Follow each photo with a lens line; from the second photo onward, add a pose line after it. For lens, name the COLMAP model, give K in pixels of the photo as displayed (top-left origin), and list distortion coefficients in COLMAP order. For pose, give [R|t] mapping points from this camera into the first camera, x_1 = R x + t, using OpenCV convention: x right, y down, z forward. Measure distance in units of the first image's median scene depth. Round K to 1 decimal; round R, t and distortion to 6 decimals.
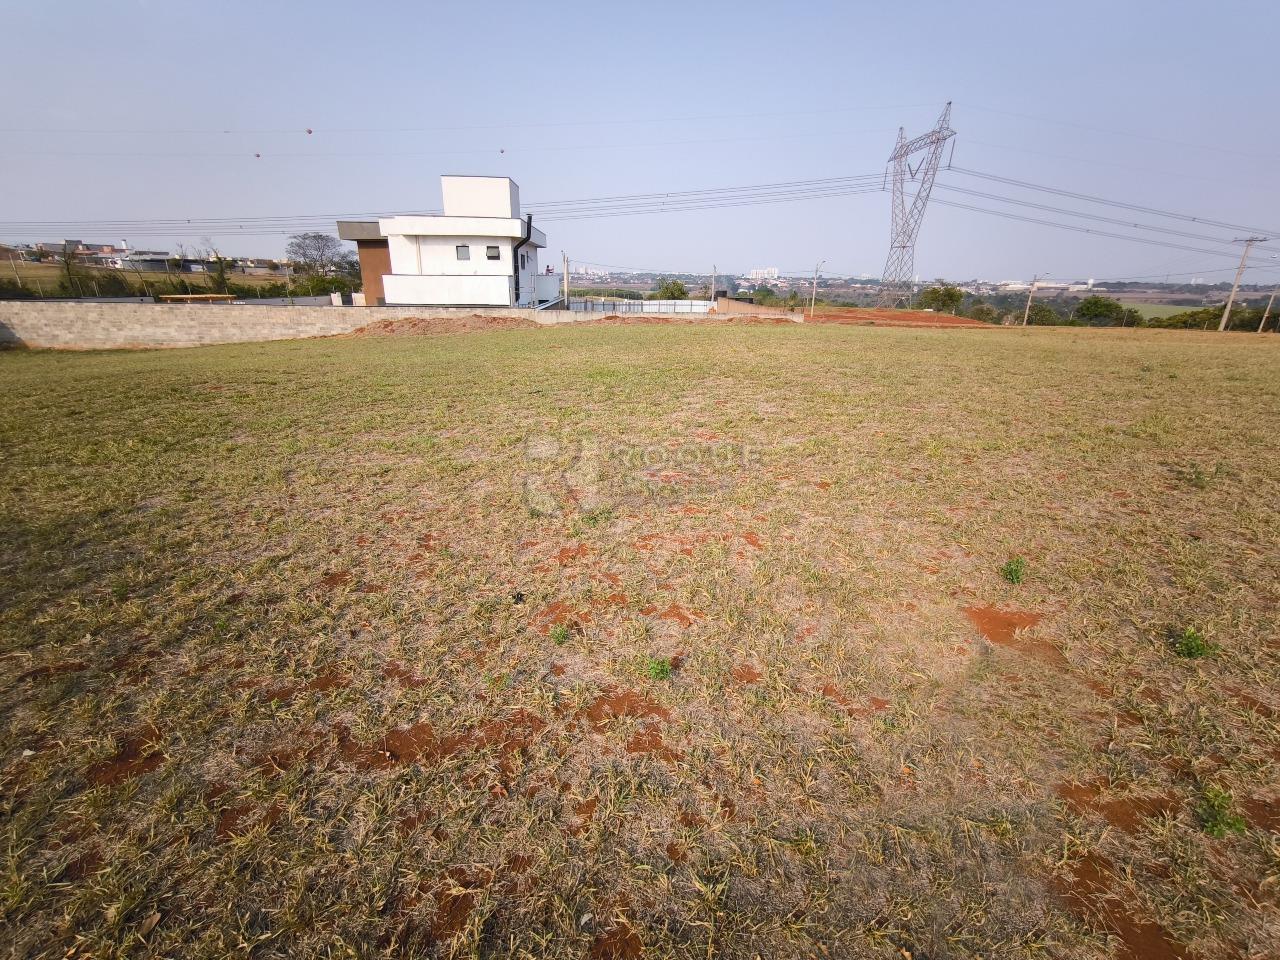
lens RADIAL K [[548.1, 0, 640.4], [0, 548.1, 475.5], [0, 0, 1]] dist [-0.010967, 0.005537]
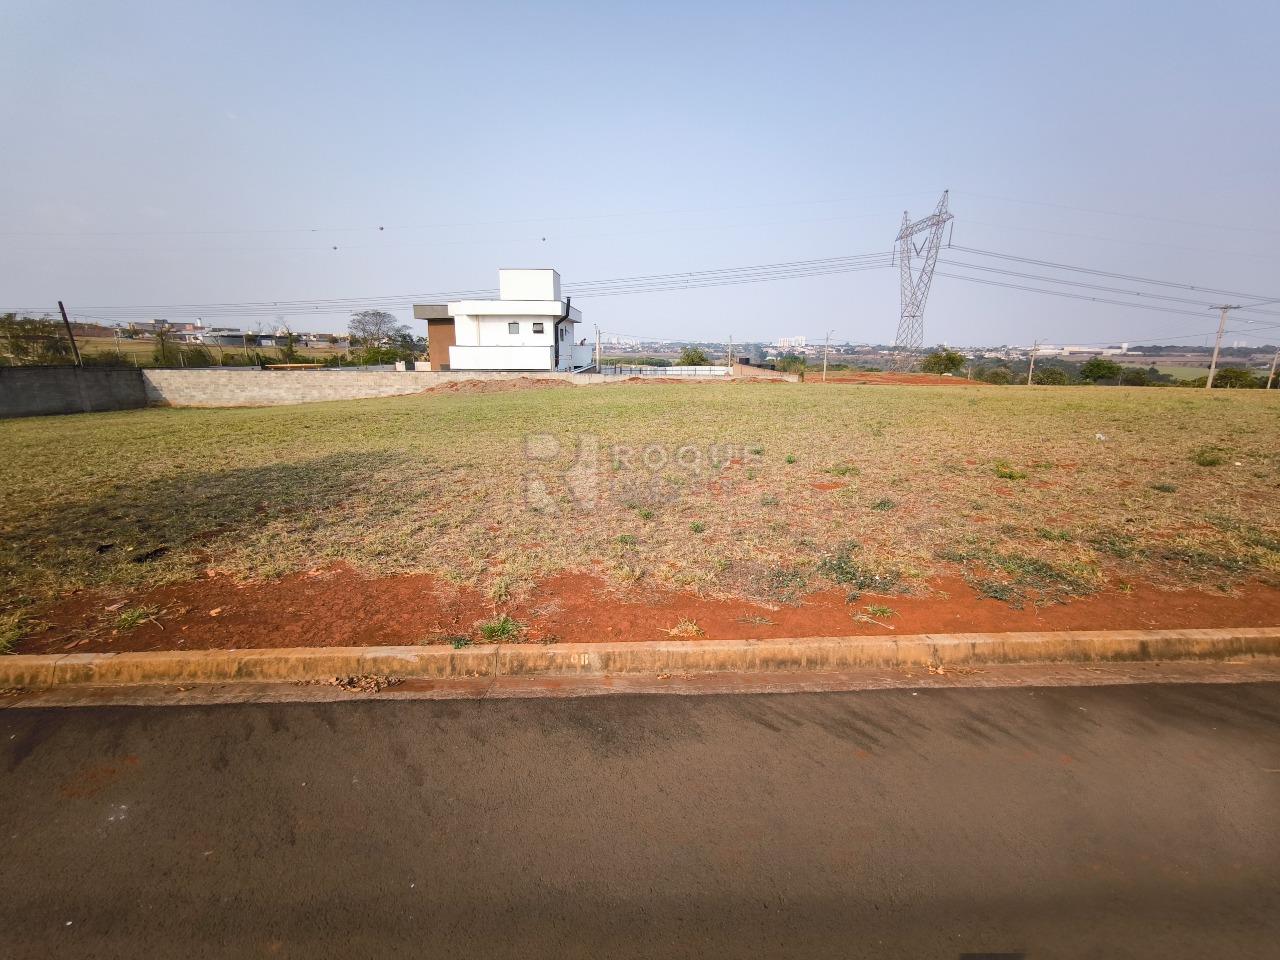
lens RADIAL K [[548.1, 0, 640.7], [0, 548.1, 474.2], [0, 0, 1]] dist [-0.010967, 0.005537]
pose [[0.998546, 0.002215, -0.053852, 0.012143], [-0.008567, 0.992975, -0.118010, 0.028047], [0.053212, 0.118300, 0.991551, -0.076393]]
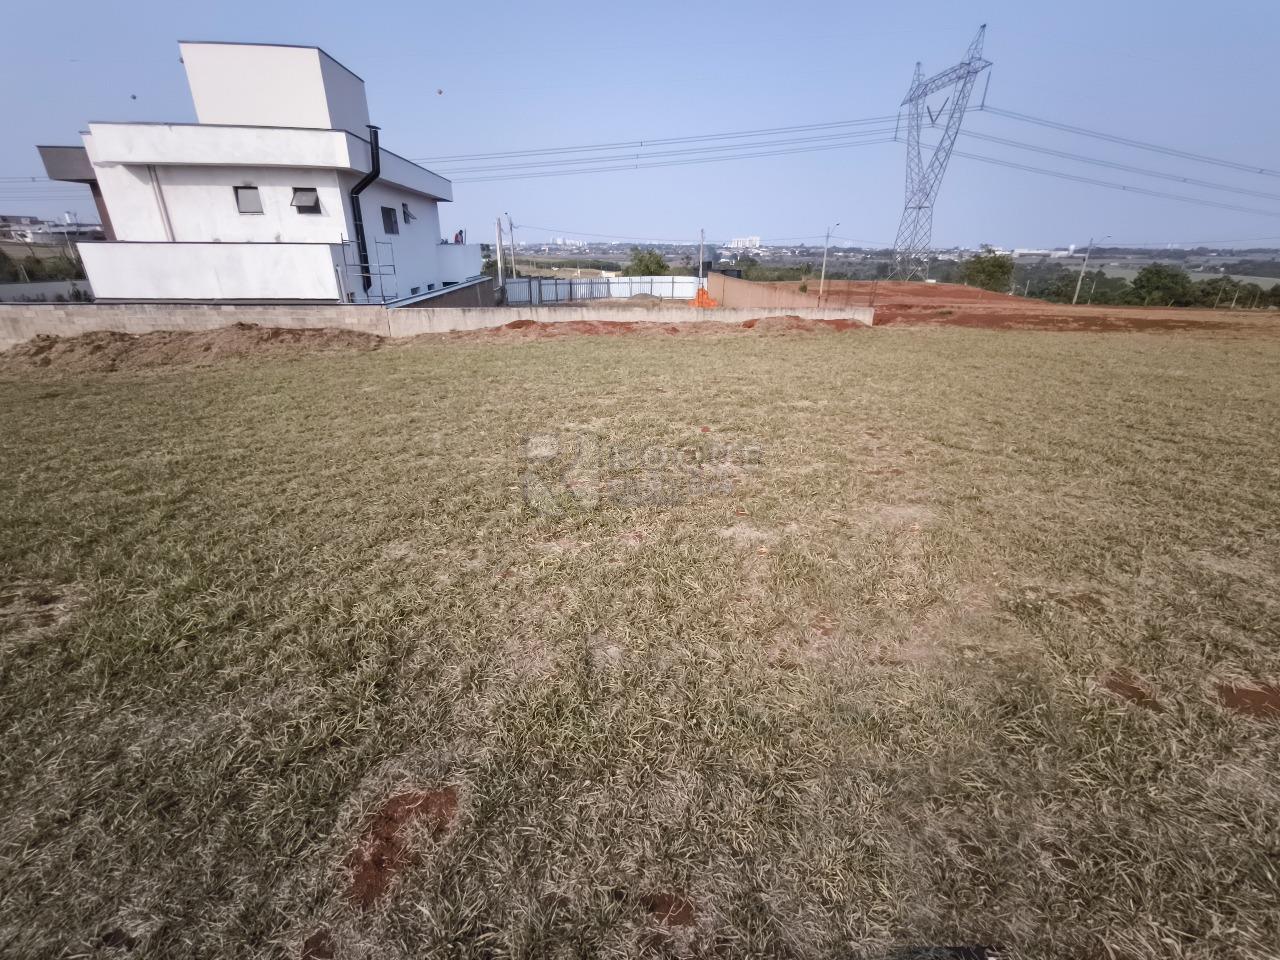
lens RADIAL K [[548.1, 0, 638.9], [0, 548.1, 475.9], [0, 0, 1]] dist [-0.010967, 0.005537]
pose [[0.999451, -0.020187, 0.026277, 0.018376], [0.018902, 0.998657, 0.048243, -0.073528], [-0.027216, -0.047719, 0.998490, 0.208728]]
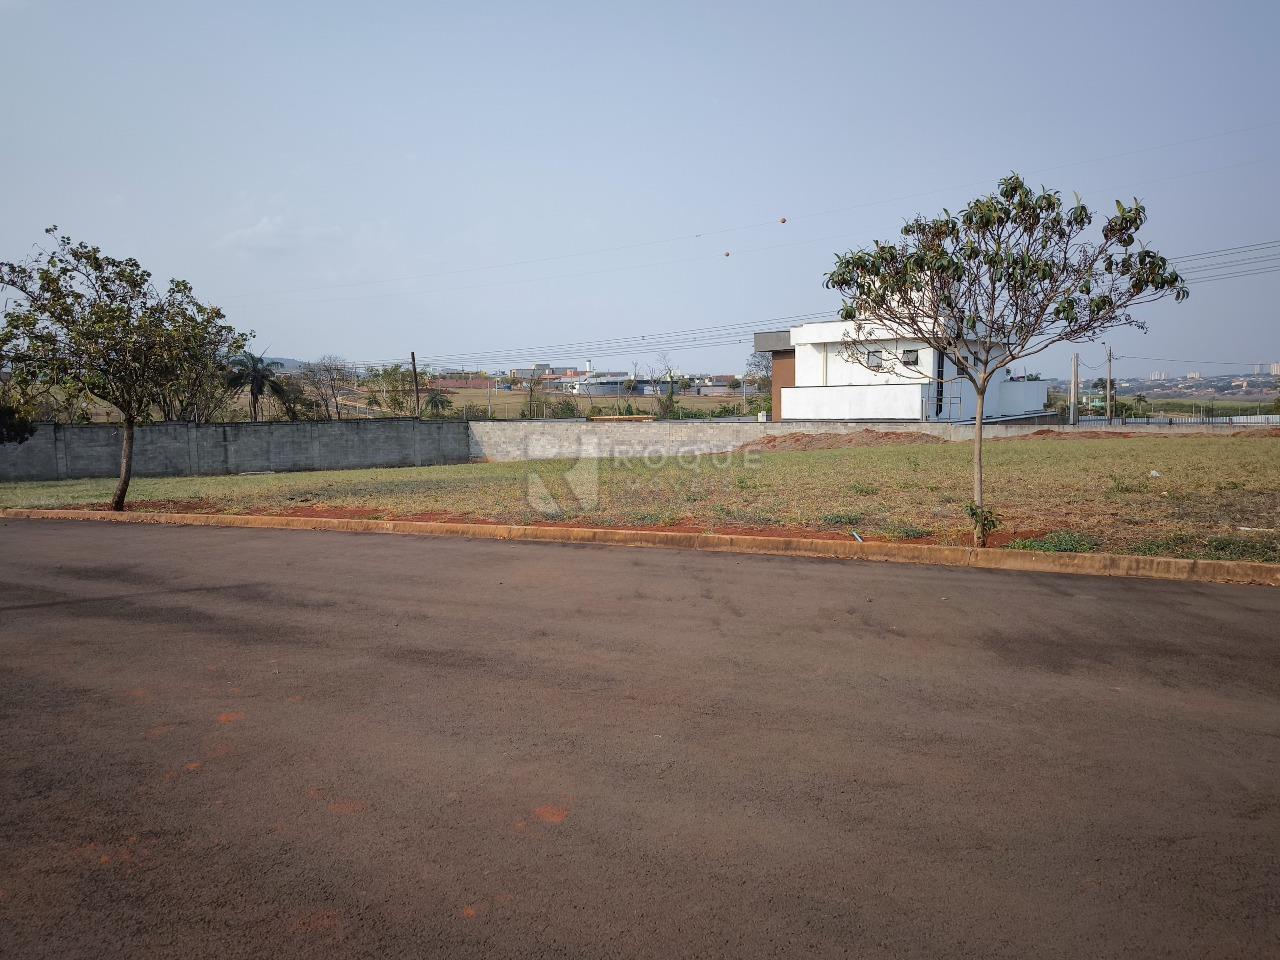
lens RADIAL K [[980.4, 0, 631.3], [0, 980.4, 473.8], [0, 0, 1]] dist [0.029802, -0.016318]
pose [[0.779796, 0.018716, -0.625754, 0.151832], [-0.181658, 0.963311, -0.197564, 0.056631], [0.599099, 0.267733, 0.754586, -0.139700]]
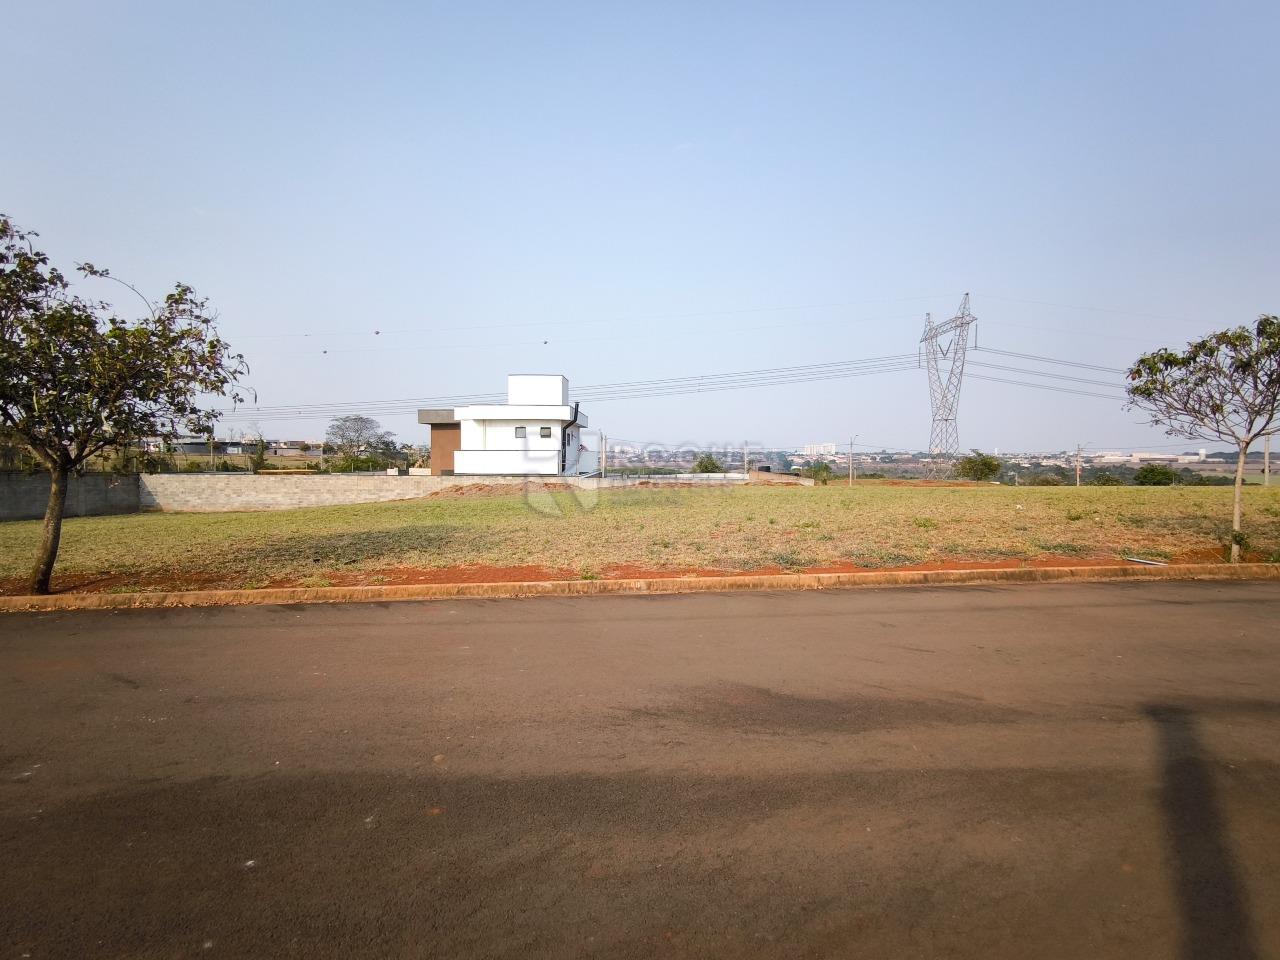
lens RADIAL K [[642.5, 0, 641.0], [0, 642.5, 470.9], [0, 0, 1]] dist [-0.016380, 0.007198]
pose [[0.997933, -0.011288, -0.063264, 0.012354], [-0.009358, 0.948434, -0.316837, 0.054304], [0.063578, 0.316774, 0.946368, -0.135406]]
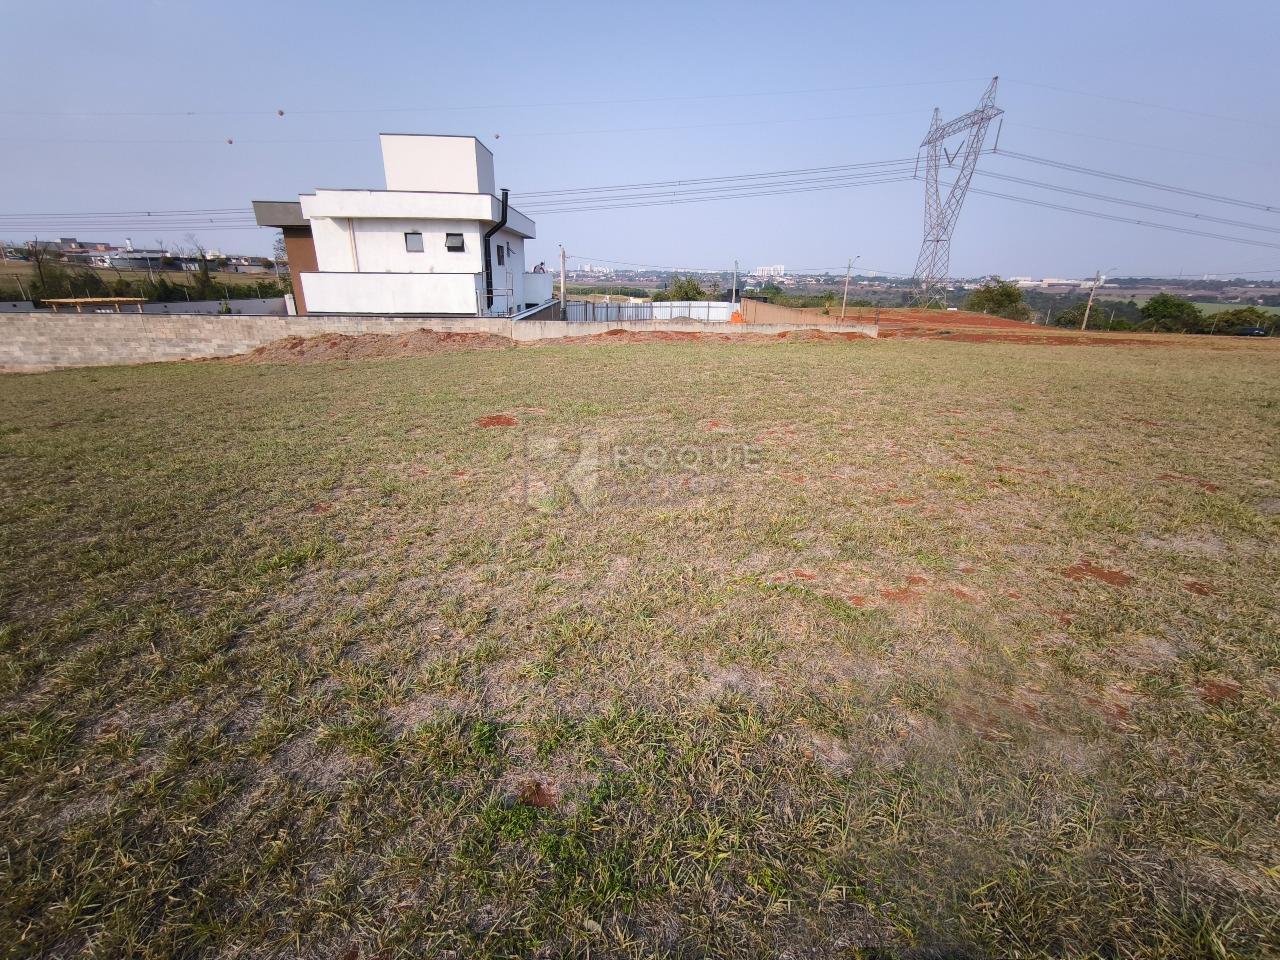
lens RADIAL K [[548.1, 0, 639.9], [0, 548.1, 476.6], [0, 0, 1]] dist [-0.010967, 0.005537]
pose [[0.999950, 0.001240, -0.009956, -0.006226], [-0.001182, 0.999982, 0.005872, -0.045771], [0.009963, -0.005860, 0.999933, 0.125941]]
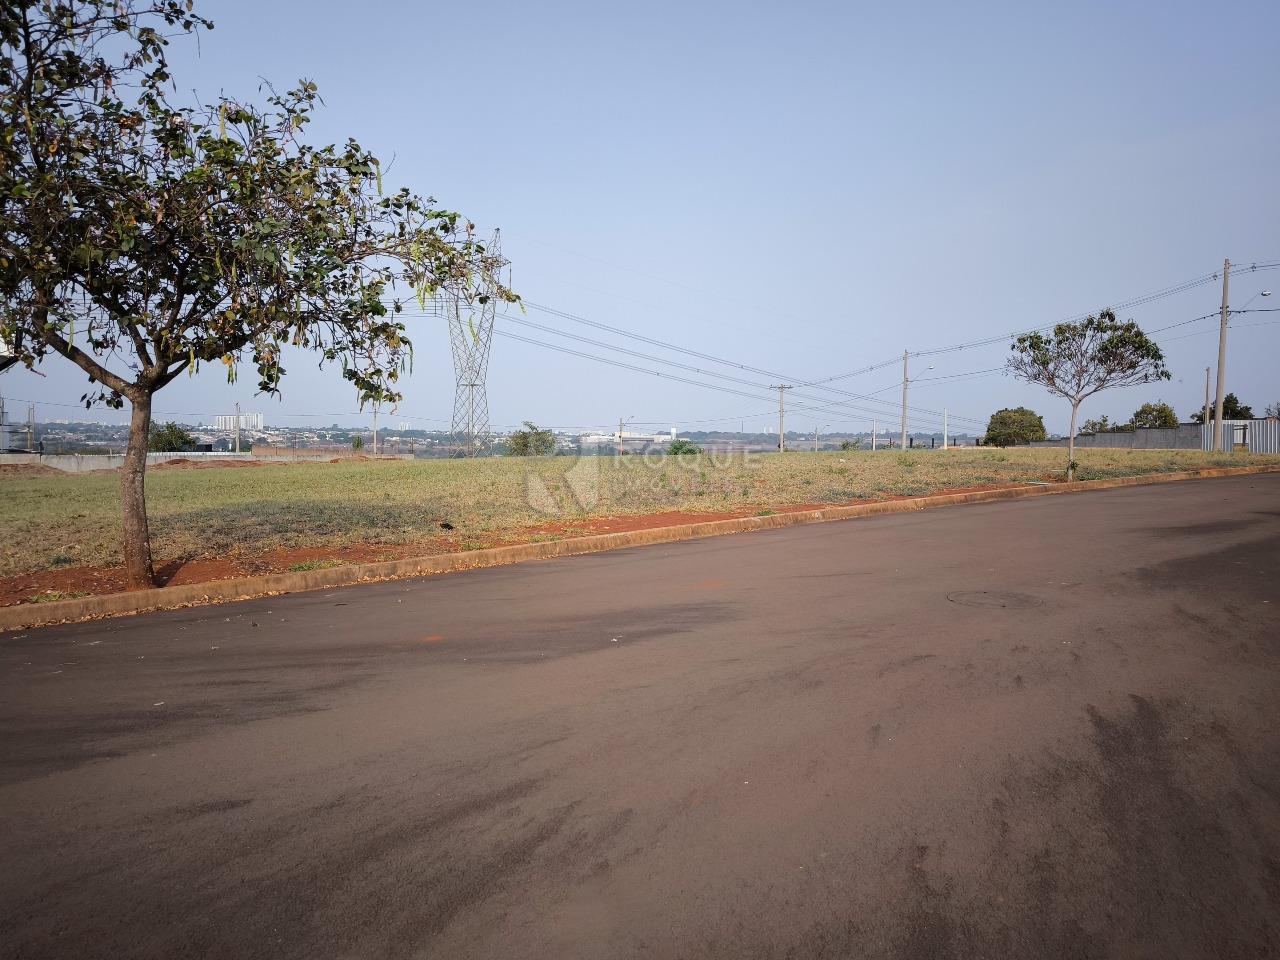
lens RADIAL K [[903.3, 0, 644.9], [0, 903.3, 476.6], [0, 0, 1]] dist [0.030758, -0.002200]
pose [[0.808205, -0.033846, 0.587928, -0.117932], [0.202664, 0.953352, -0.223712, 0.062473], [-0.552931, 0.299957, 0.777363, -0.141929]]
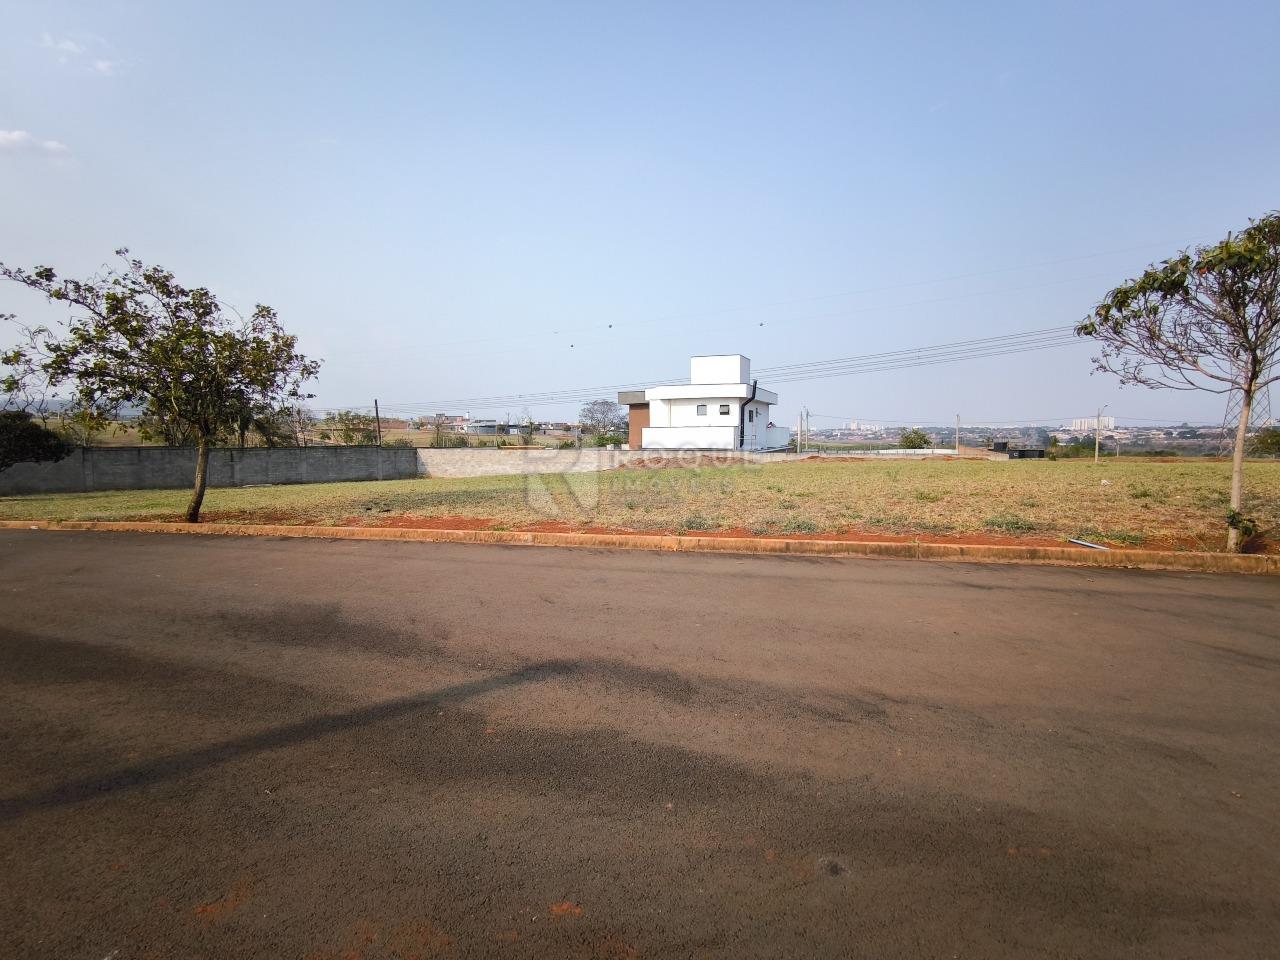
lens RADIAL K [[605.3, 0, 641.3], [0, 605.3, 476.1], [0, 0, 1]] dist [-0.021495, 0.005637]
pose [[0.905383, 0.008405, -0.424513, 0.071889], [-0.124889, 0.960848, -0.247335, 0.052584], [0.405814, 0.276950, 0.870984, -0.120455]]
